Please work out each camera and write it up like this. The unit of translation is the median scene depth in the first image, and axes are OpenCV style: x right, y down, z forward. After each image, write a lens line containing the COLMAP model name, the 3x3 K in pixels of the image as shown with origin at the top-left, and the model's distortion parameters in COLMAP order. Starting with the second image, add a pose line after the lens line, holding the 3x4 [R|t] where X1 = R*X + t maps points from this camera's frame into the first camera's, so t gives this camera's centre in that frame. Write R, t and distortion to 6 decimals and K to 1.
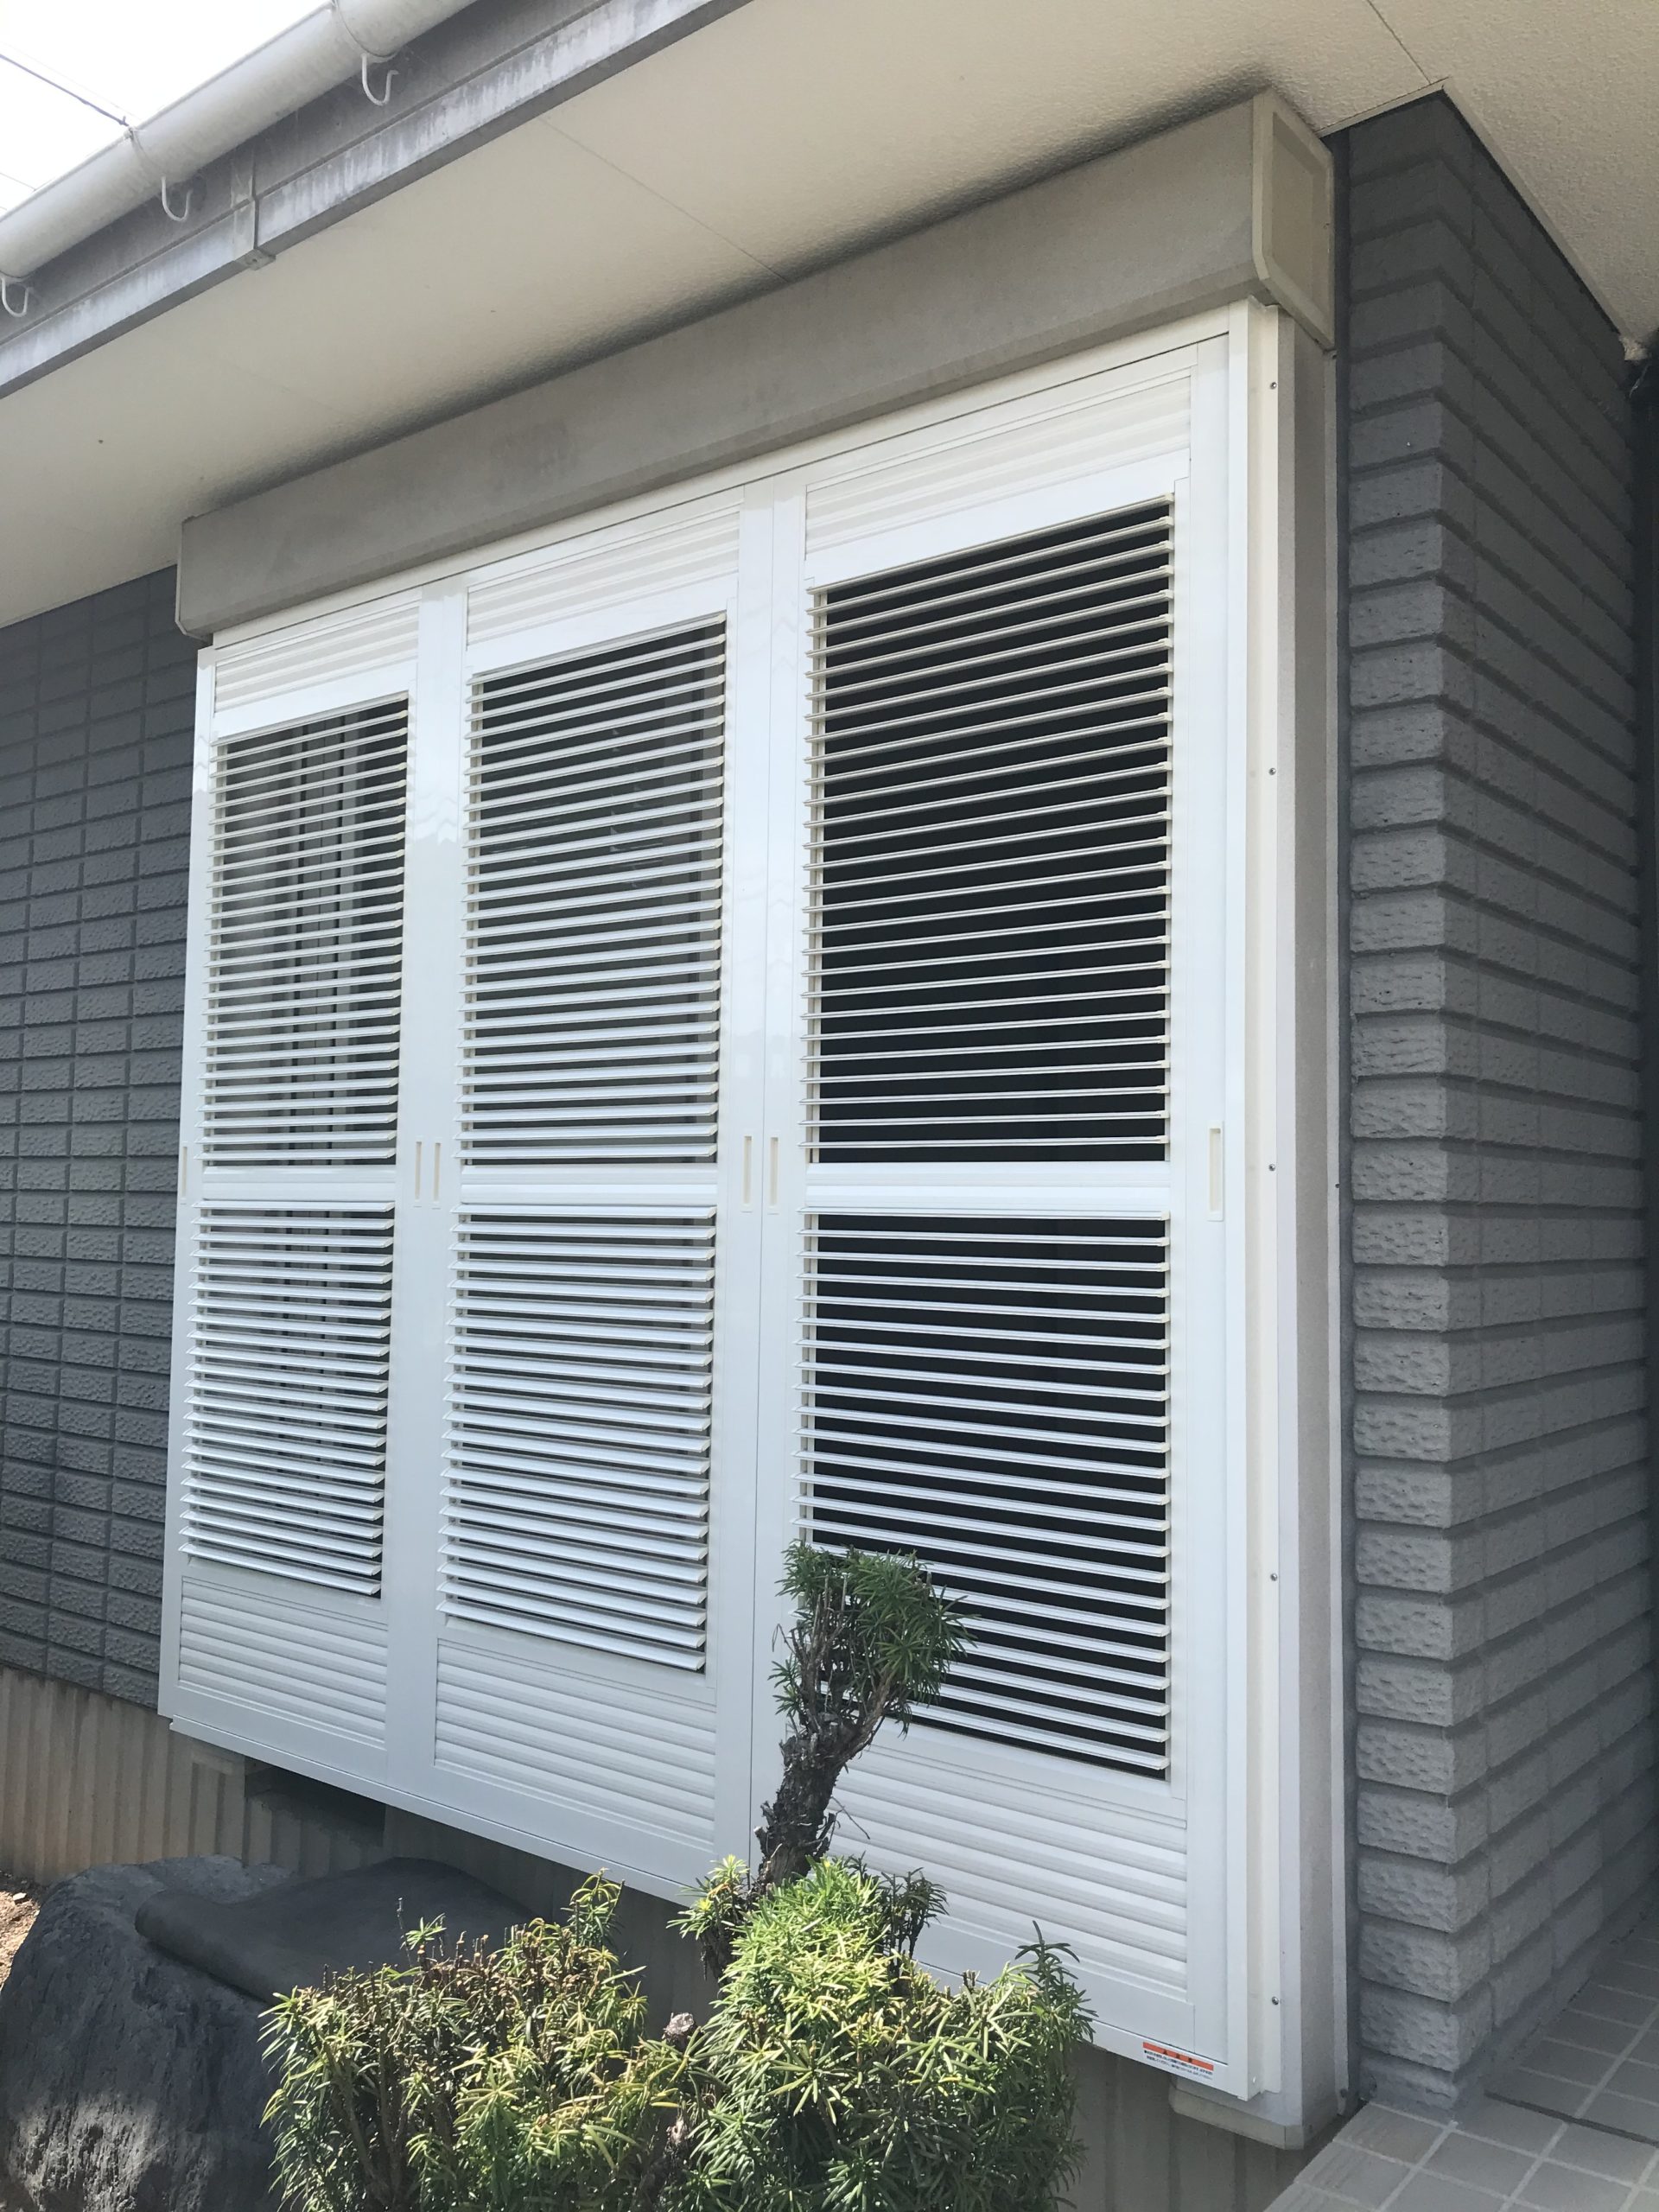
lens RADIAL K [[1822.6, 0, 829.5], [0, 1822.6, 1106.0], [0, 0, 1]] dist [-0.009847, 0.079229]
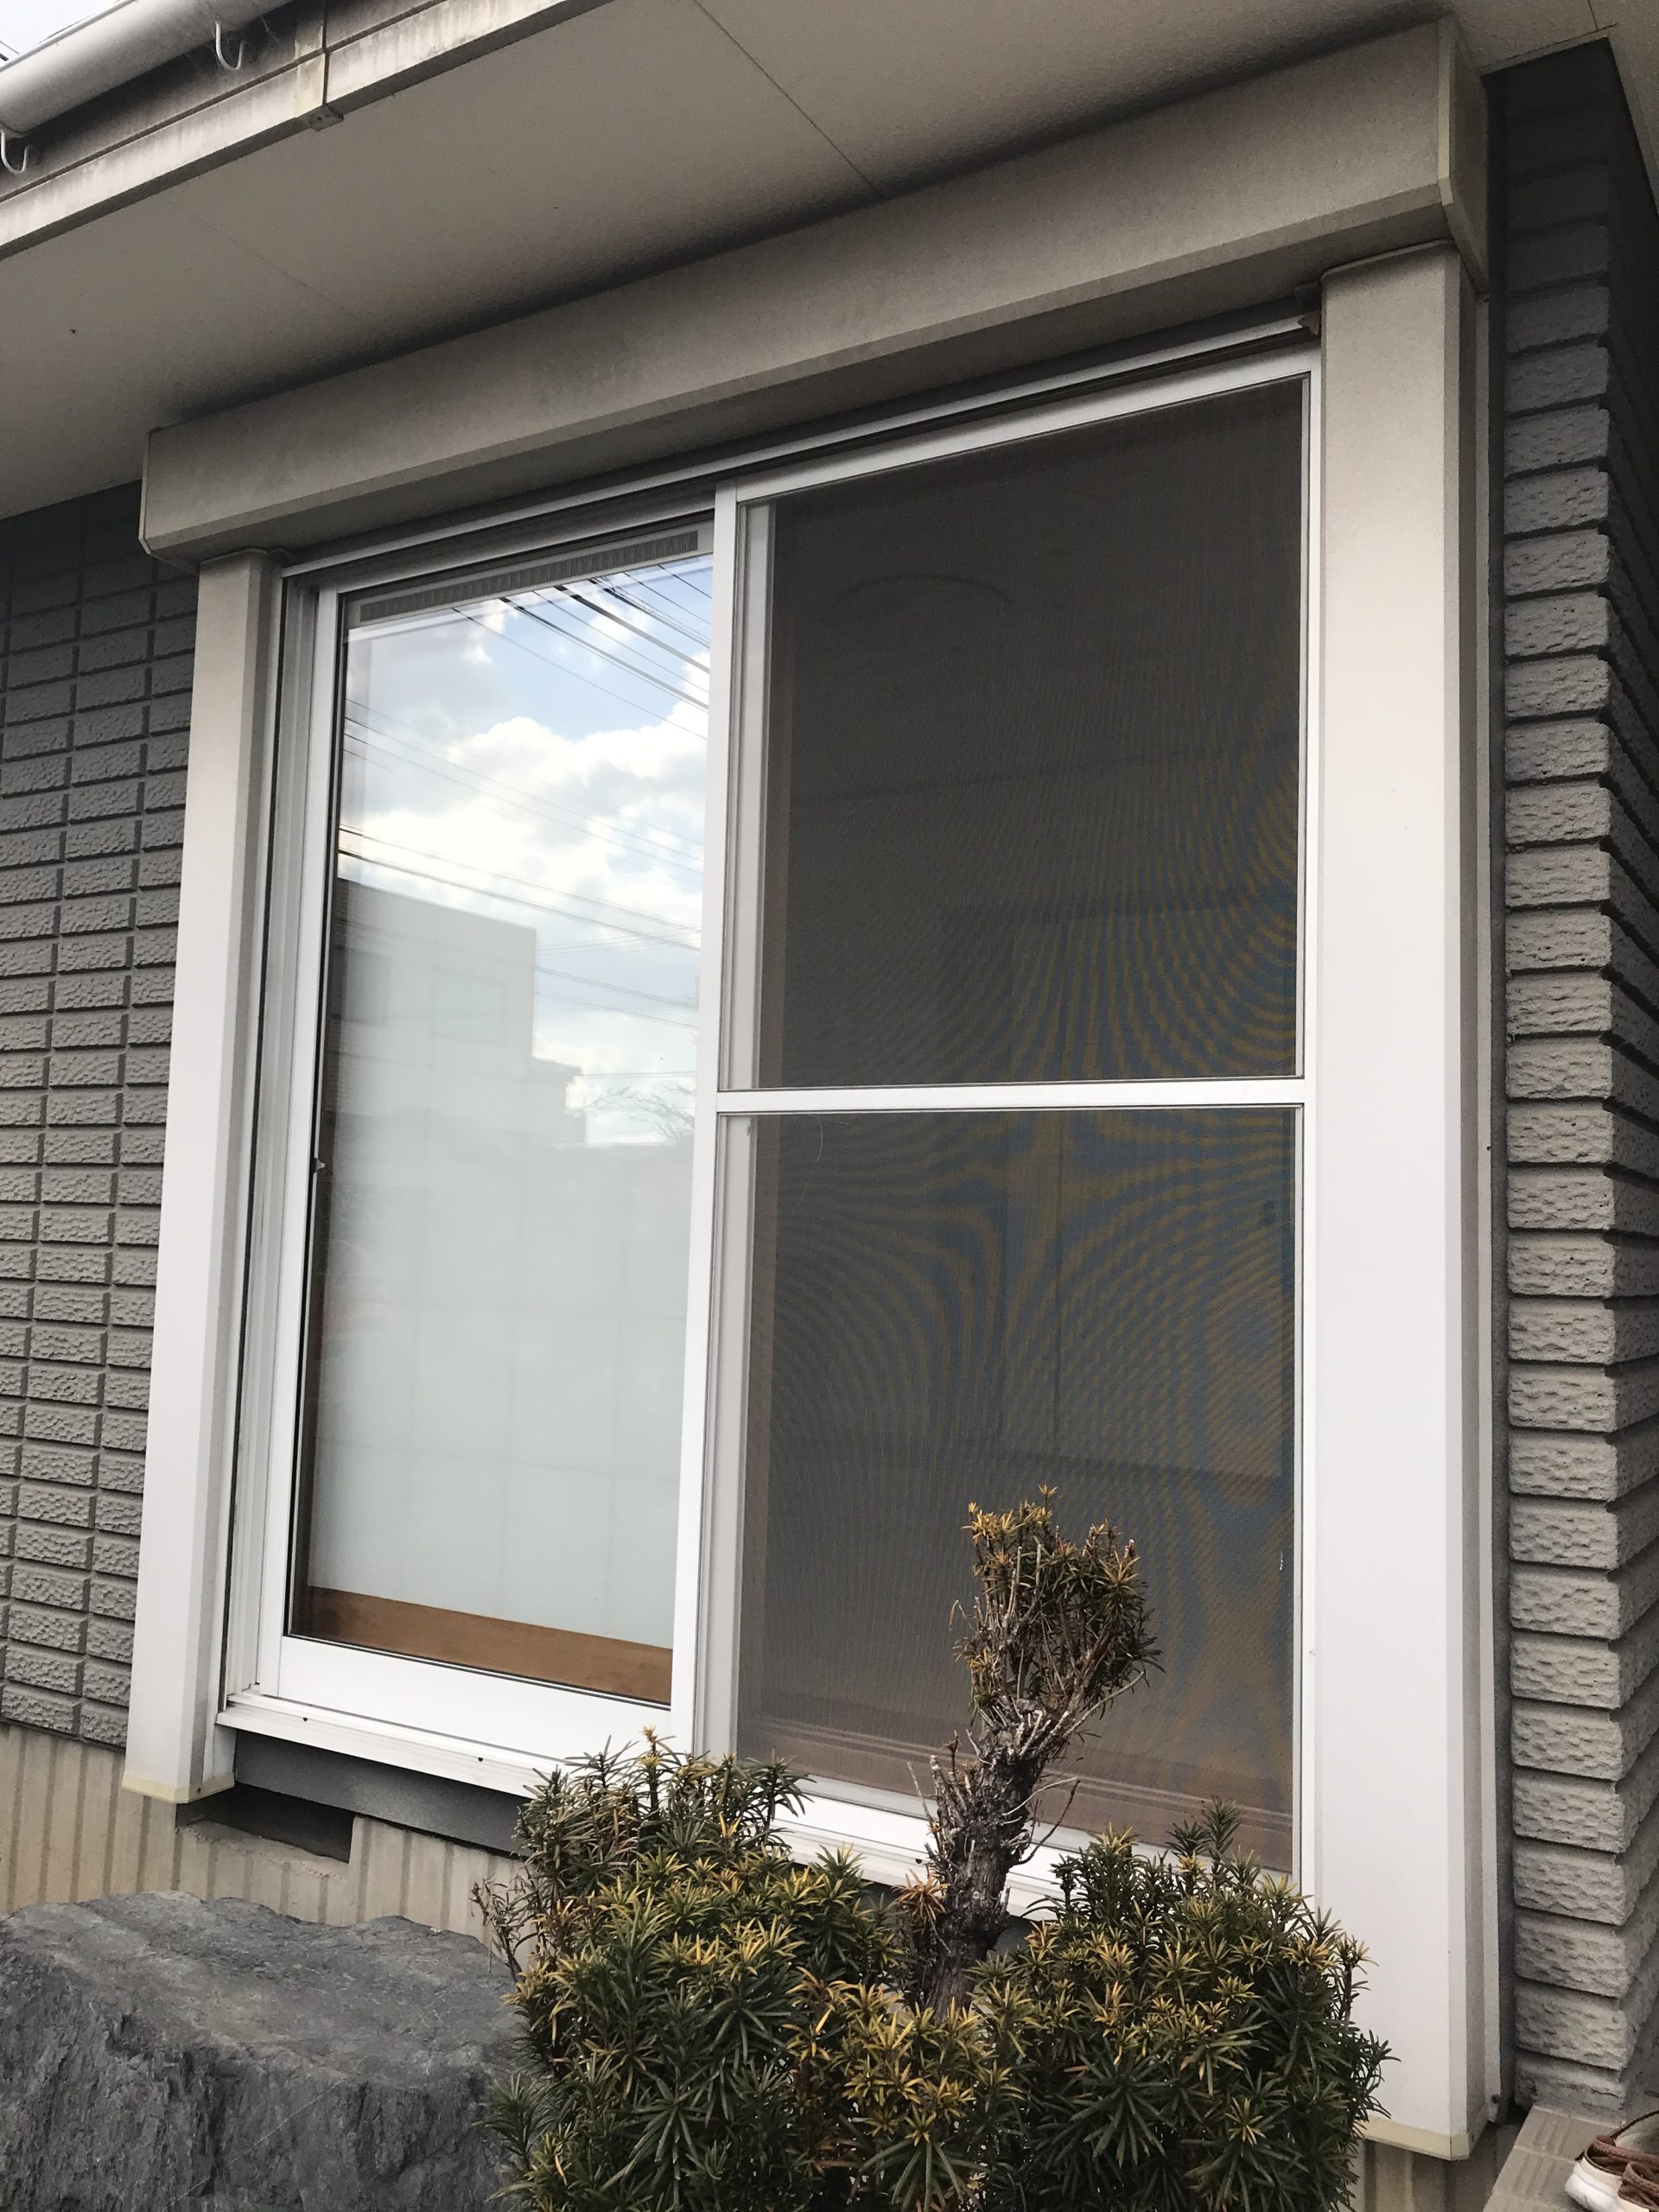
lens RADIAL K [[1796.5, 0, 829.5], [0, 1796.5, 1106.0], [0, 0, 1]] dist [0.038702, -0.009752]
pose [[0.992401, 0.024920, 0.120500, -0.187278], [-0.022506, 0.999519, -0.021353, 0.050716], [-0.120974, 0.018478, 0.992484, 0.092867]]
